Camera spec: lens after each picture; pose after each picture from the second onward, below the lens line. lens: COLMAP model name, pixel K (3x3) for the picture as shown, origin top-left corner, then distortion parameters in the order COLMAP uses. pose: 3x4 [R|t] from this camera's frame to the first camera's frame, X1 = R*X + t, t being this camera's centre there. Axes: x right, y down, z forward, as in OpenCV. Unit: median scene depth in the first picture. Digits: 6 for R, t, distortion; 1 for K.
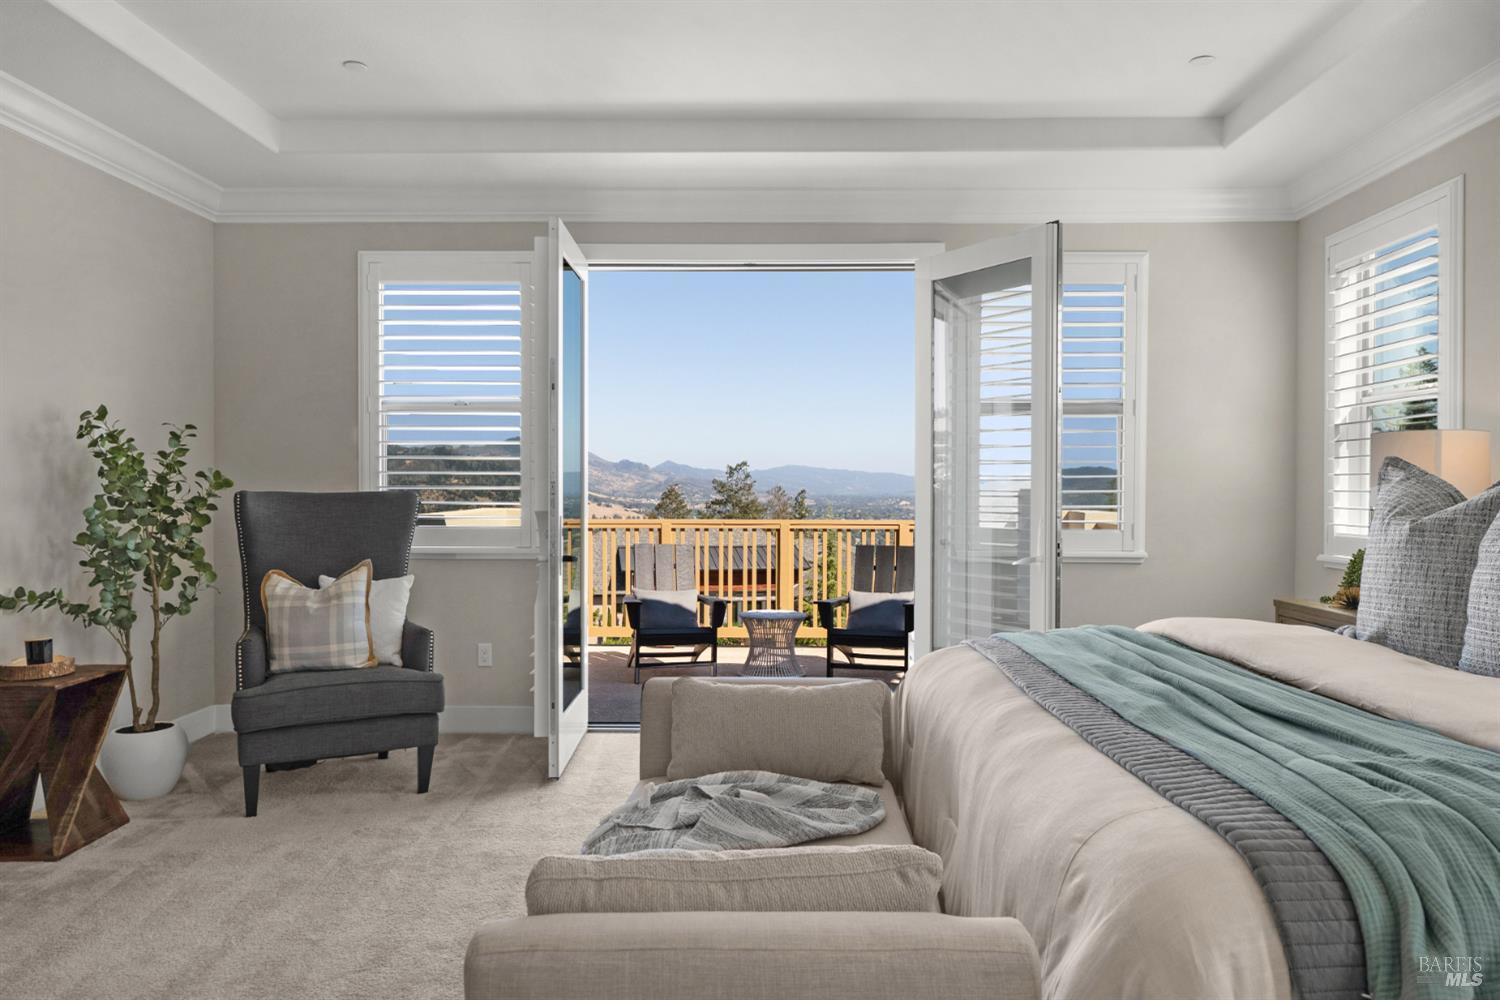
lens RADIAL K [[1010.2, 0, 746.6], [0, 1010.2, 499.3], [0, 0, 1]] dist [-0.004939, 0.002163]
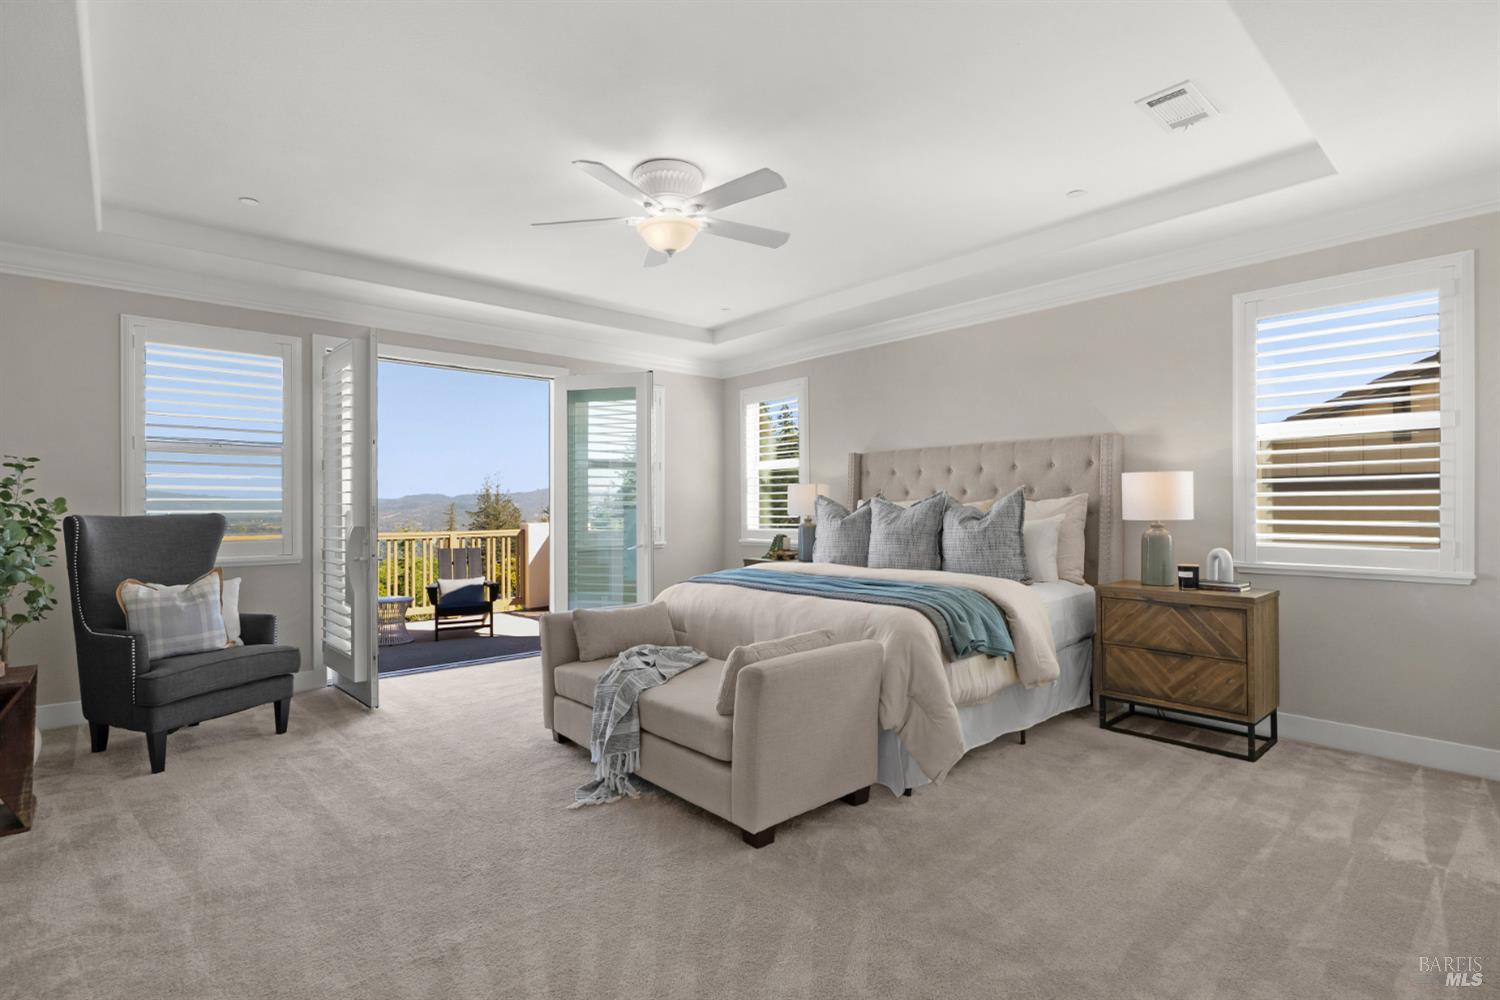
lens RADIAL K [[731.6, 0, 743.5], [0, 731.6, 504.6], [0, 0, 1]] dist [0.003732, 0.000846]
pose [[0.739179, -0.002972, 0.673502, -0.513109], [0.015638, 0.999796, -0.012751, 0.002642], [-0.673327, 0.019958, 0.739075, -0.156315]]
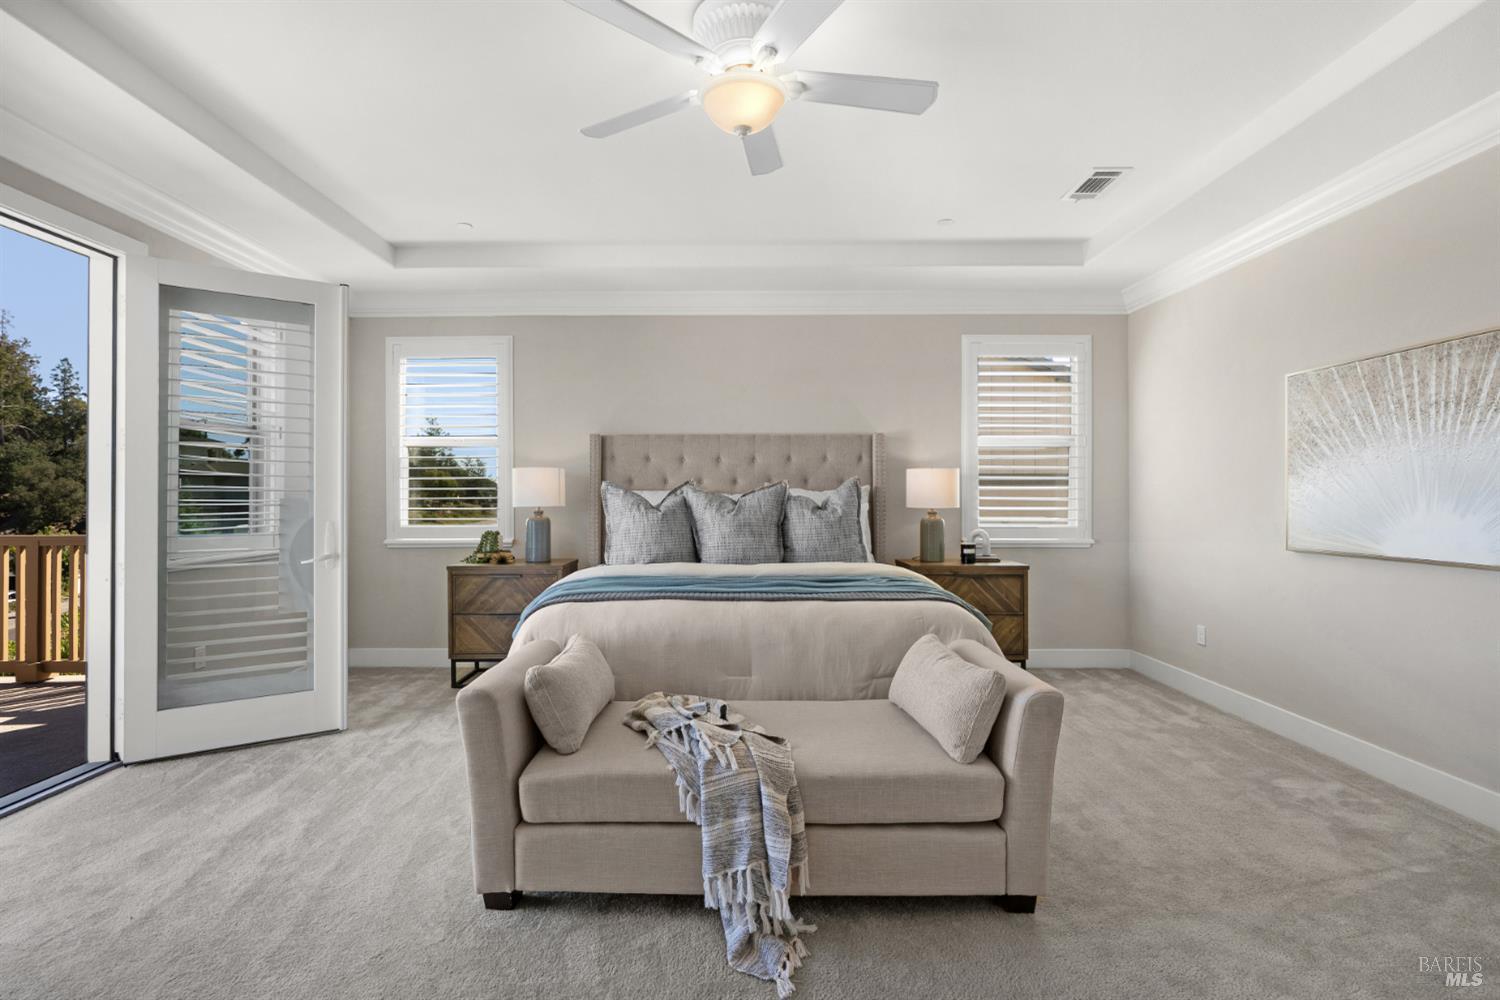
lens RADIAL K [[692.8, 0, 745.3], [0, 692.8, 487.3], [0, 0, 1]] dist [-0.008541, 0.003345]
pose [[-0.021742, 0.013877, 0.999667, -0.562287], [0.015606, 0.999787, -0.013539, -0.003512], [-0.999642, 0.015307, -0.021954, 0.526491]]
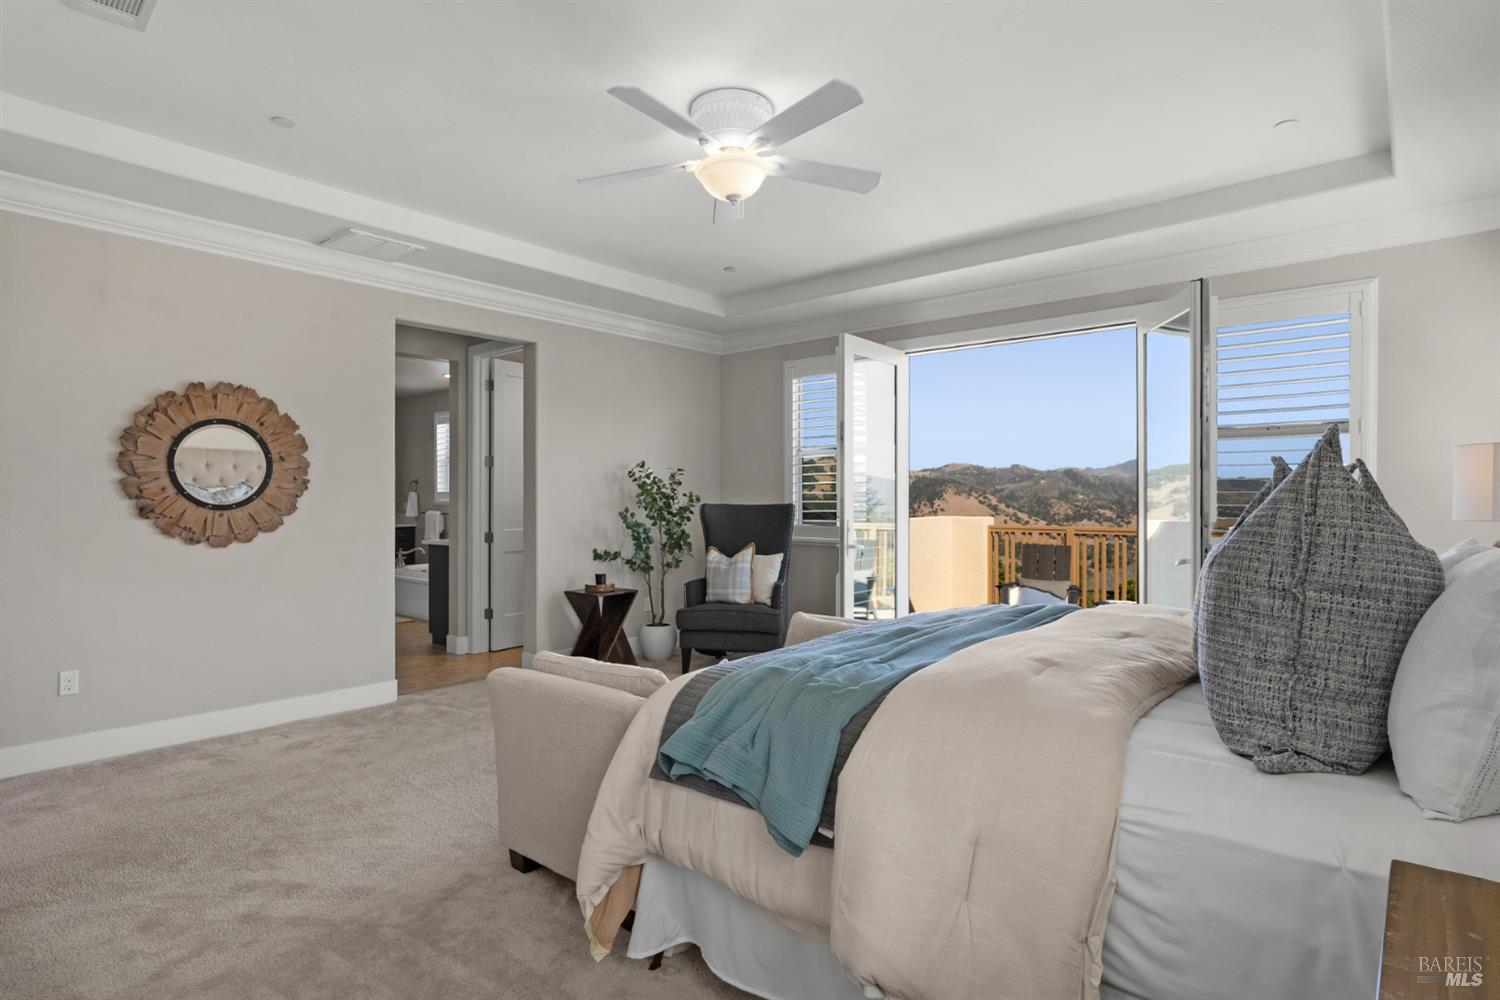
lens RADIAL K [[782.0, 0, 741.6], [0, 782.0, 503.6], [0, 0, 1]] dist [-0.007868, 0.002113]
pose [[0.766985, 0.000161, -0.641665, 0.483632], [-0.006476, 0.999951, -0.007490, 0.001843], [0.641633, 0.009900, 0.766948, -0.056396]]
